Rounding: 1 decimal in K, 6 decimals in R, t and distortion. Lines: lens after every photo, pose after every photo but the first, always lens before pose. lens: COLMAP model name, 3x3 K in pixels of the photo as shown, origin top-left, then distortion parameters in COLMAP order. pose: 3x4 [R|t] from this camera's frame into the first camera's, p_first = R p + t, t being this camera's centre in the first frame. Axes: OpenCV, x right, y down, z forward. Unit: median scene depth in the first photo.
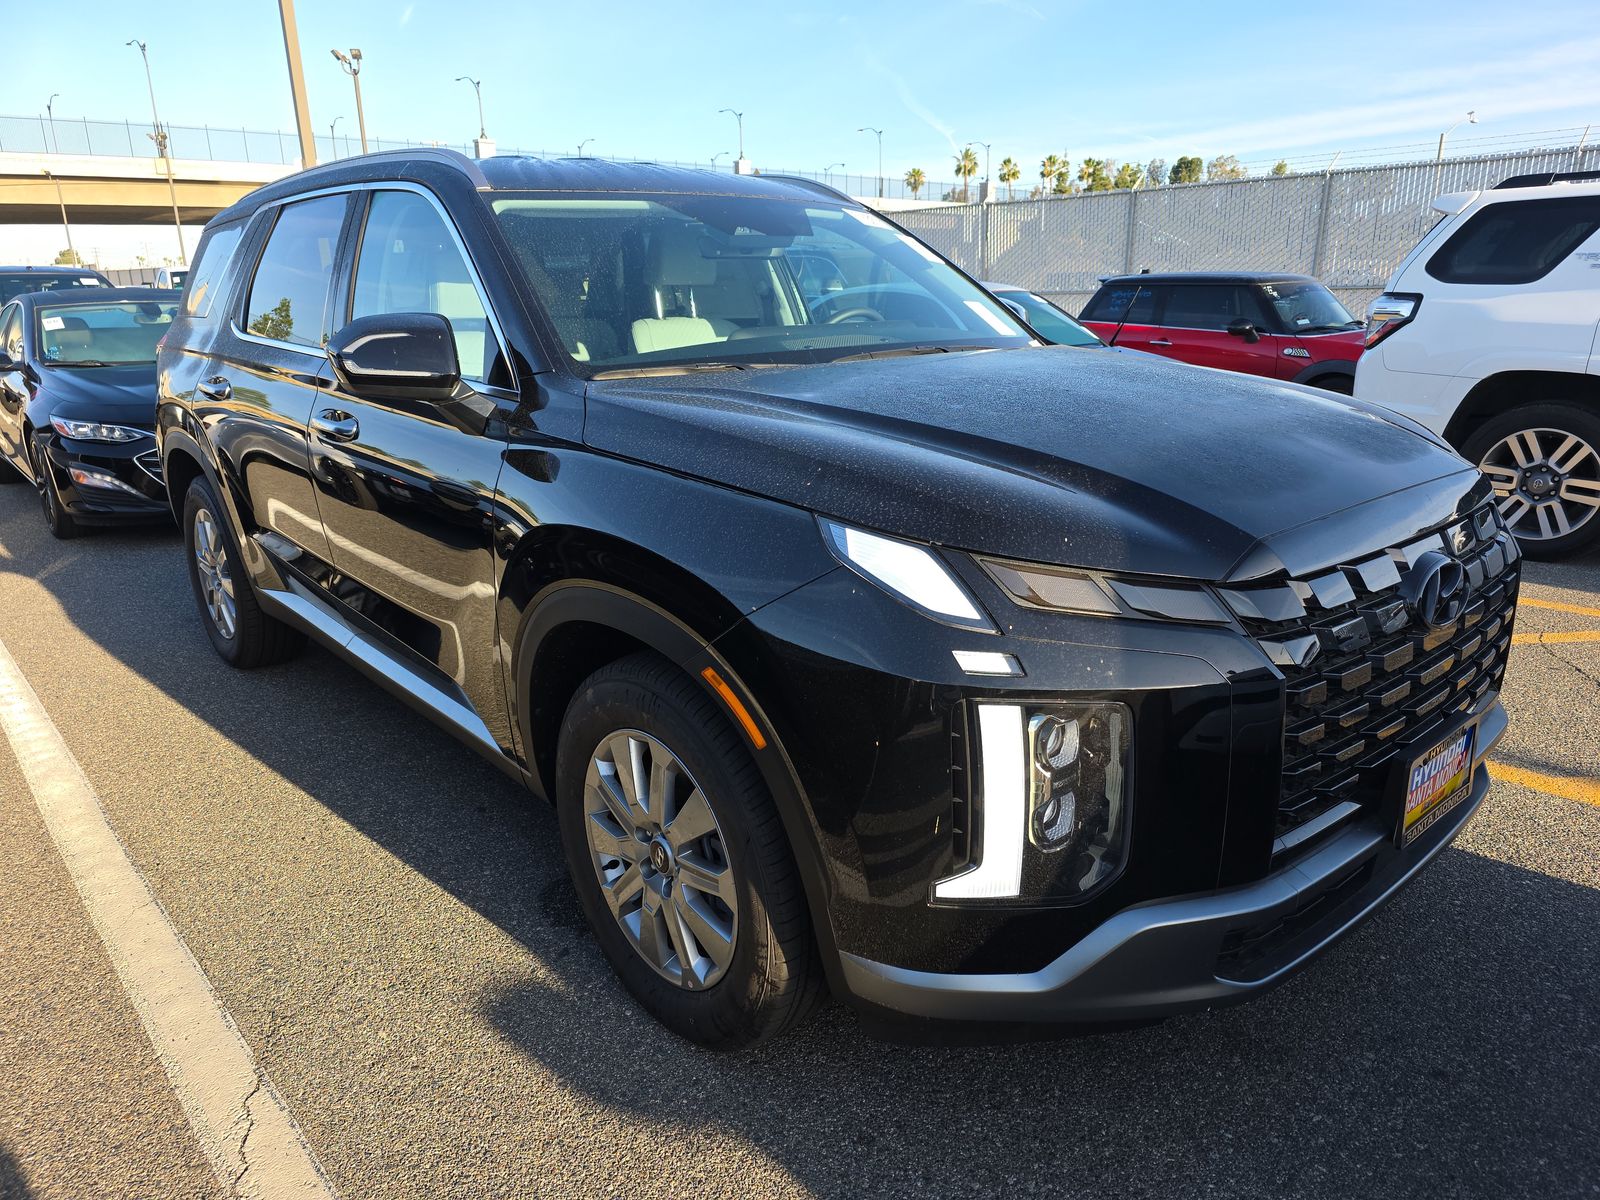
lens RADIAL K [[1051.2, 0, 800.0], [0, 1051.2, 600.0], [0, 0, 1]] dist [0.066598, -0.062064]
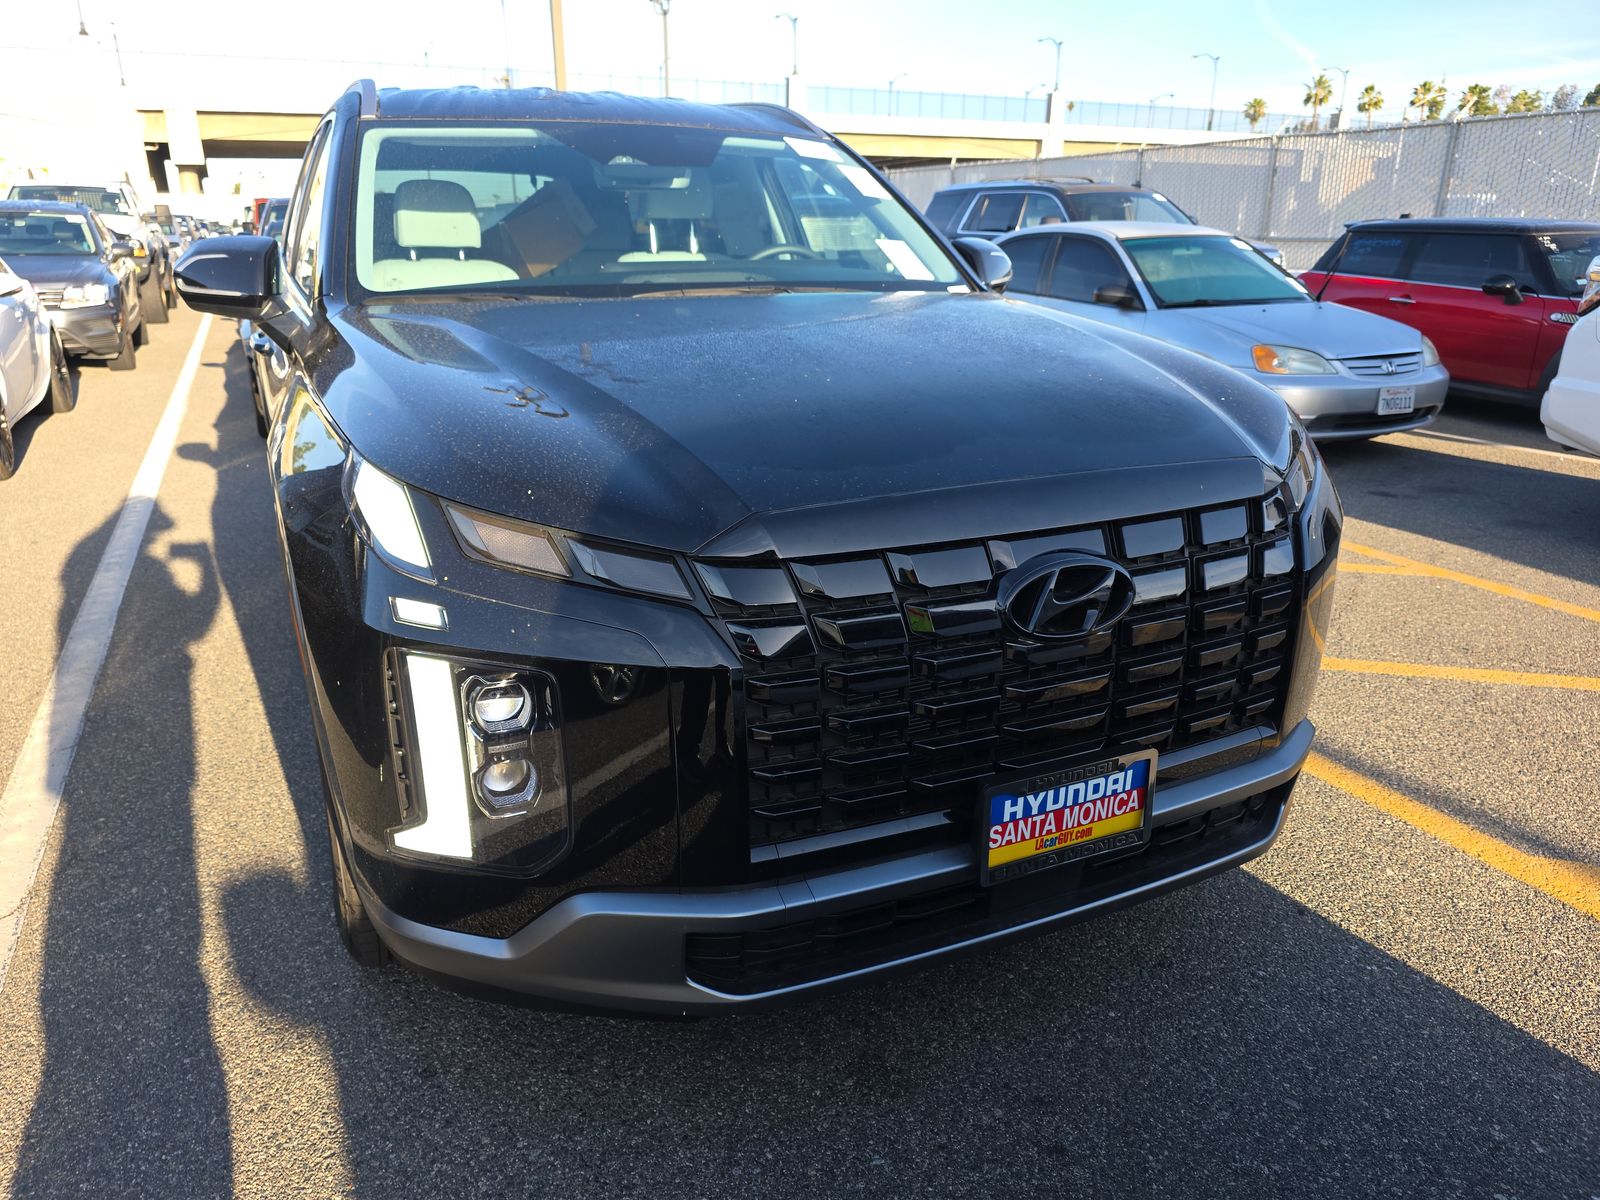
lens RADIAL K [[1061.1, 0, 800.0], [0, 1061.1, 600.0], [0, 0, 1]] dist [0.036512, -0.026857]
pose [[0.958787, 0.110671, -0.261687, 0.133458], [-0.097790, 0.993287, 0.061782, -0.007925], [0.266768, -0.033645, 0.963173, 0.028436]]
